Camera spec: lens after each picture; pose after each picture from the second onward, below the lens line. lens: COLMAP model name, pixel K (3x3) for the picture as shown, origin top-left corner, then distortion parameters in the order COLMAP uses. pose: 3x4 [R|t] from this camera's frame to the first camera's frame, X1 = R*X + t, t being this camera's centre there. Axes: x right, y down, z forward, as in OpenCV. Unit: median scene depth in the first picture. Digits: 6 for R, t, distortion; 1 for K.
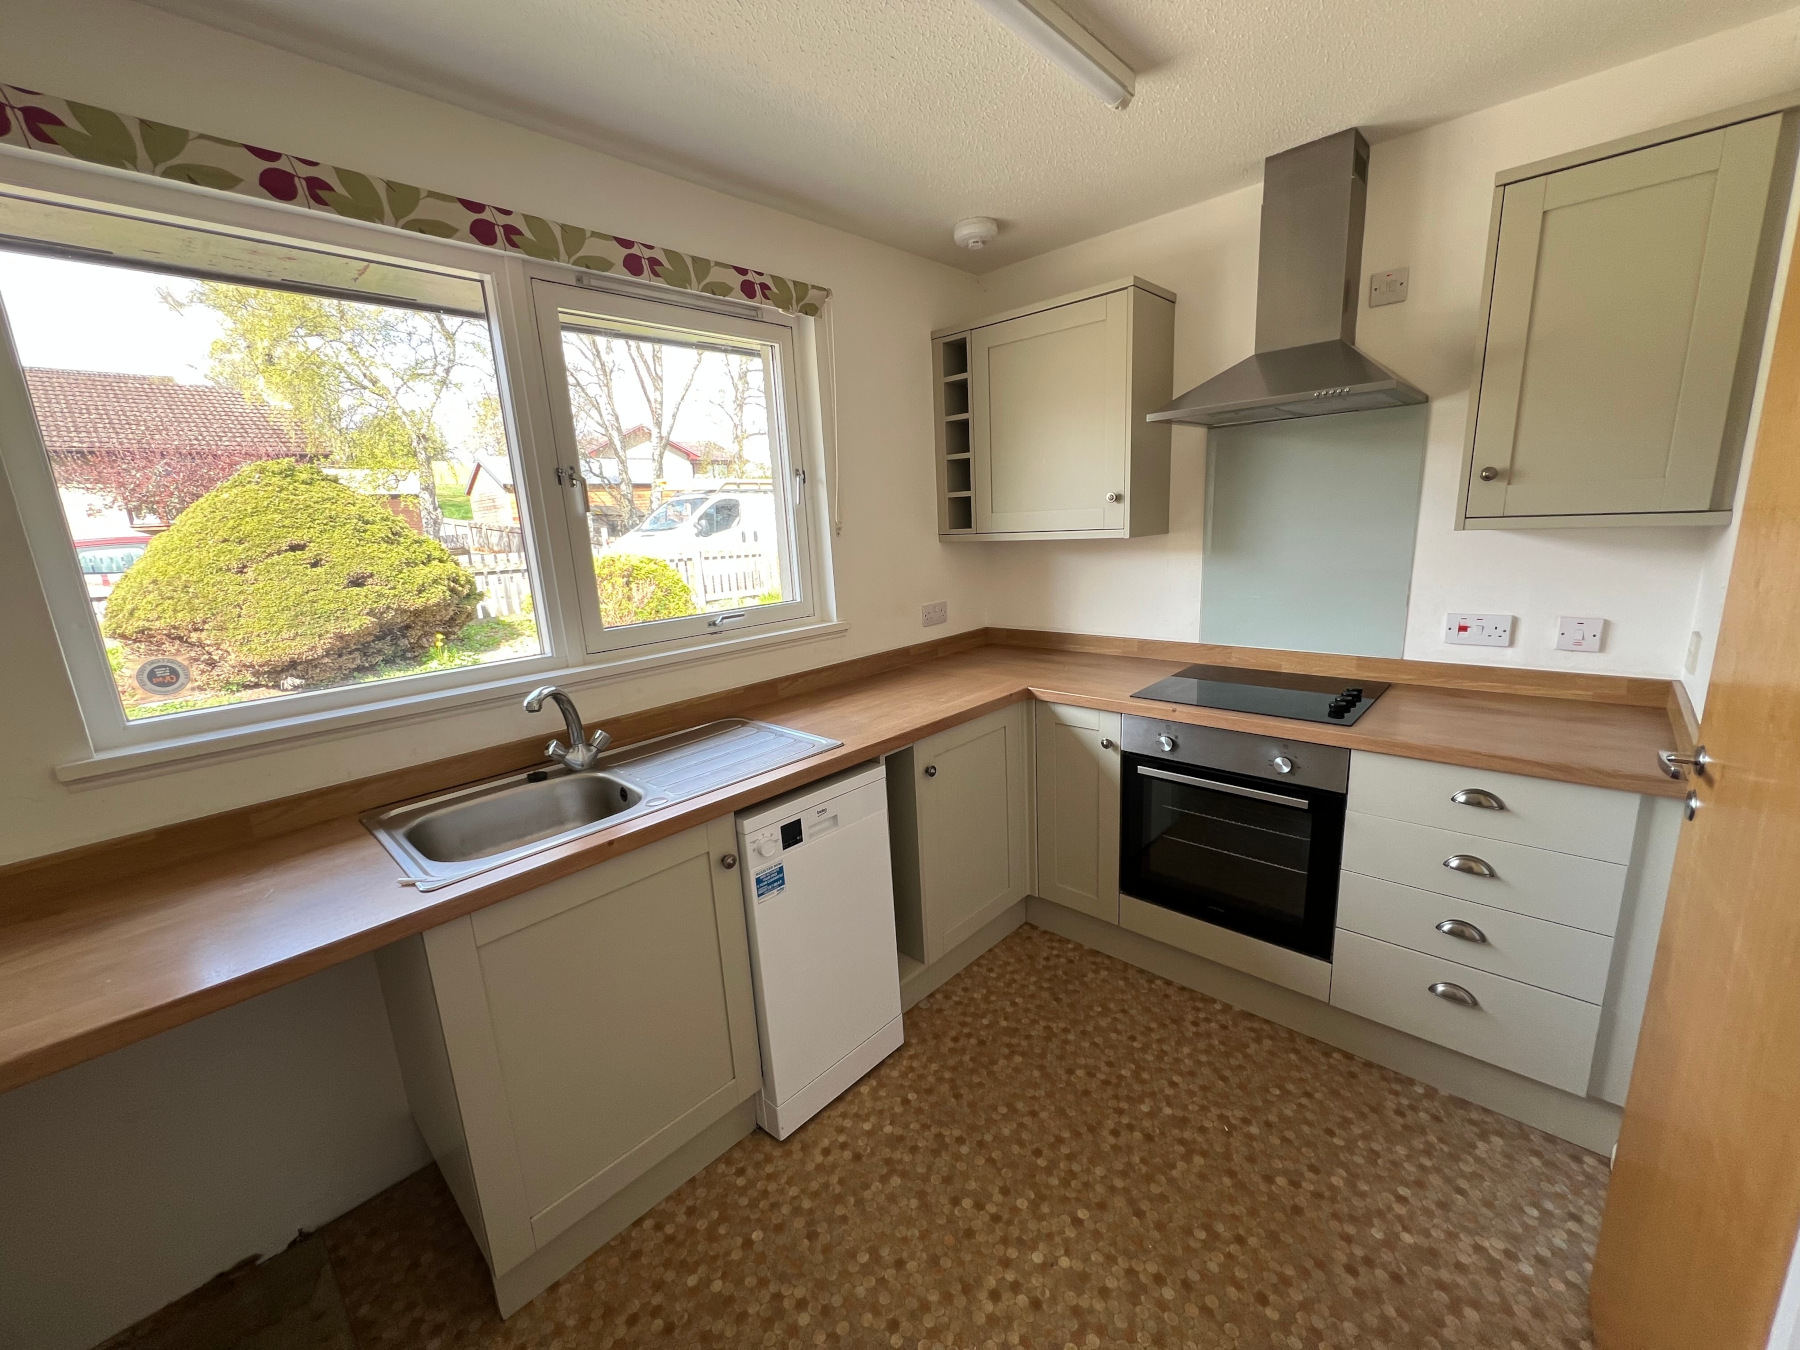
lens RADIAL K [[686.3, 0, 900.0], [0, 686.3, 675.0], [0, 0, 1]] dist [-0.000419, -0.000228]
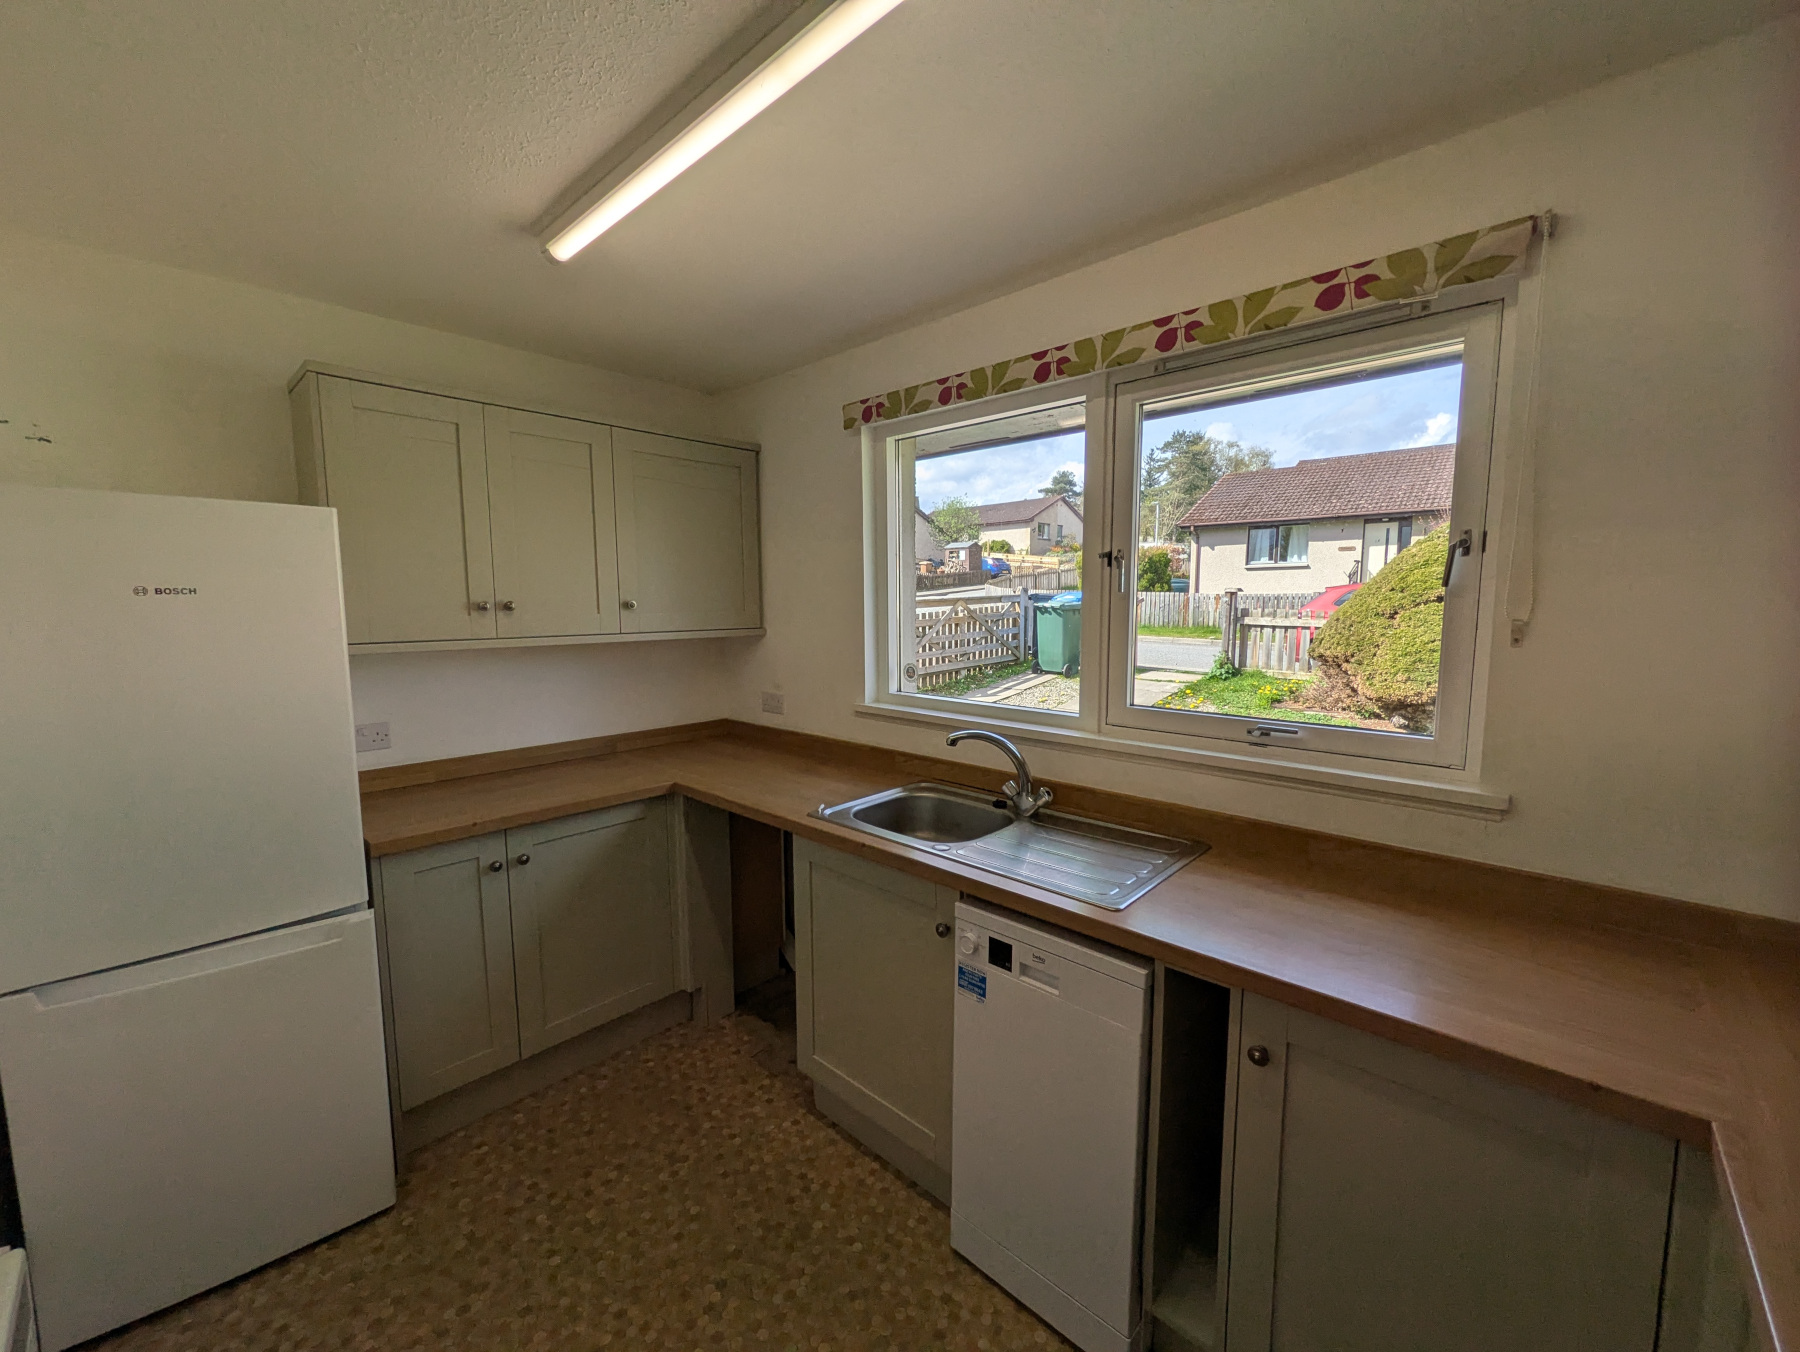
lens RADIAL K [[746.7, 0, 900.0], [0, 746.7, 676.0], [0, 0, 1]] dist [-0.001728, -0.000160]
pose [[0.003492, 0.160590, -0.987015, 0.733187], [-0.215582, 0.963933, 0.156072, -0.240948], [0.976480, 0.212237, 0.037987, 0.724757]]
